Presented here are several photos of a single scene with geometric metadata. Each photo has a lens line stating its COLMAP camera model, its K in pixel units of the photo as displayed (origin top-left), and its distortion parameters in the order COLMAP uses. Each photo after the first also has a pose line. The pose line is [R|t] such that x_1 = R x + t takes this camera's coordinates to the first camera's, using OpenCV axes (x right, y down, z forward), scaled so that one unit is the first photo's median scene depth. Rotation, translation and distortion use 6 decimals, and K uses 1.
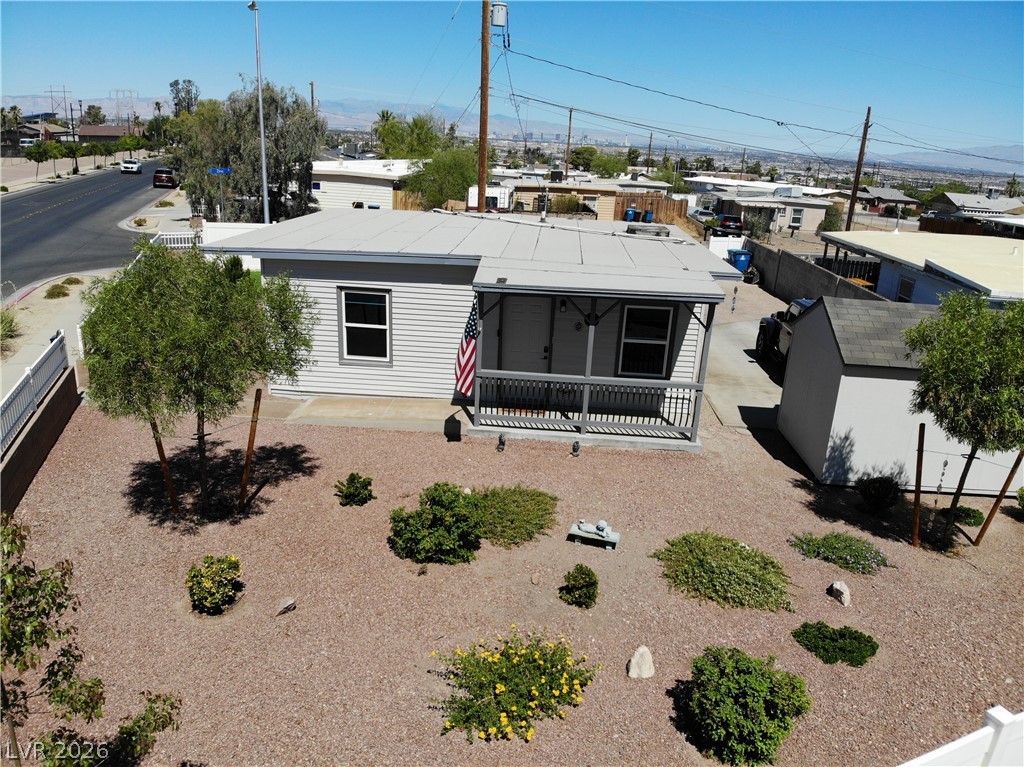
lens RADIAL K [[767.8, 0, 512.0], [0, 767.8, 383.5], [0, 0, 1]] dist [0.082229, -0.219669]
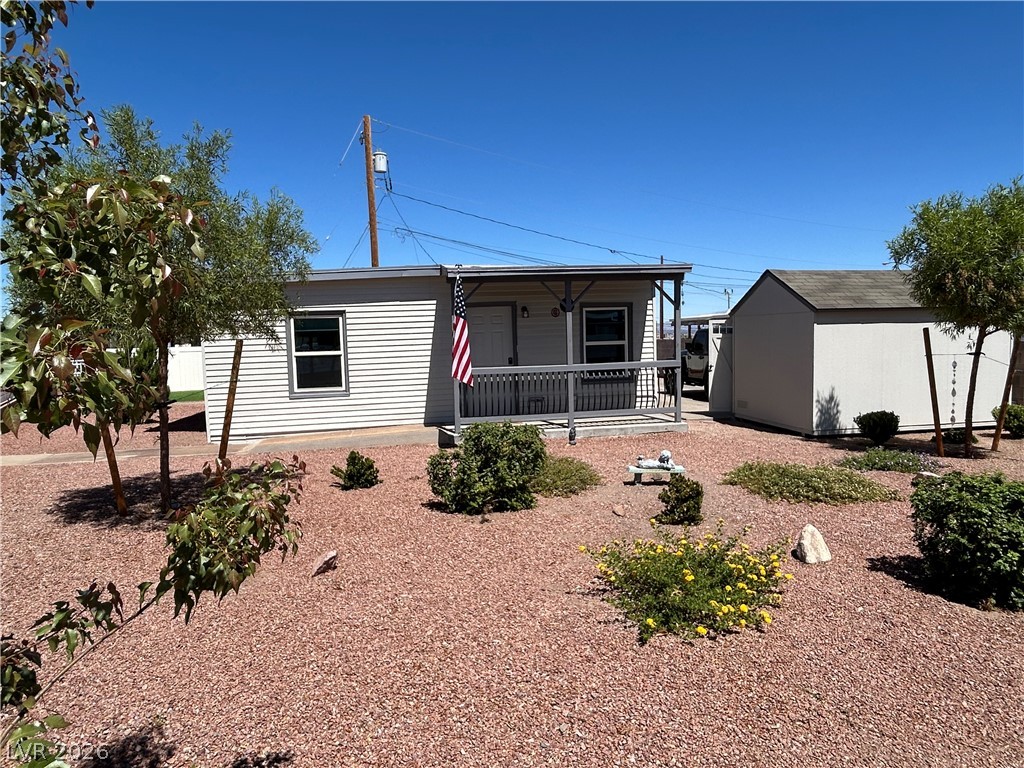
lens RADIAL K [[647.9, 0, 504.8], [0, 647.9, 385.4], [0, 0, 1]] dist [-0.003365, -0.000665]
pose [[0.969381, -0.085332, 0.230259, -0.157340], [0.140785, 0.961399, -0.236413, 0.181936], [-0.201197, 0.261592, 0.943975, 0.231328]]
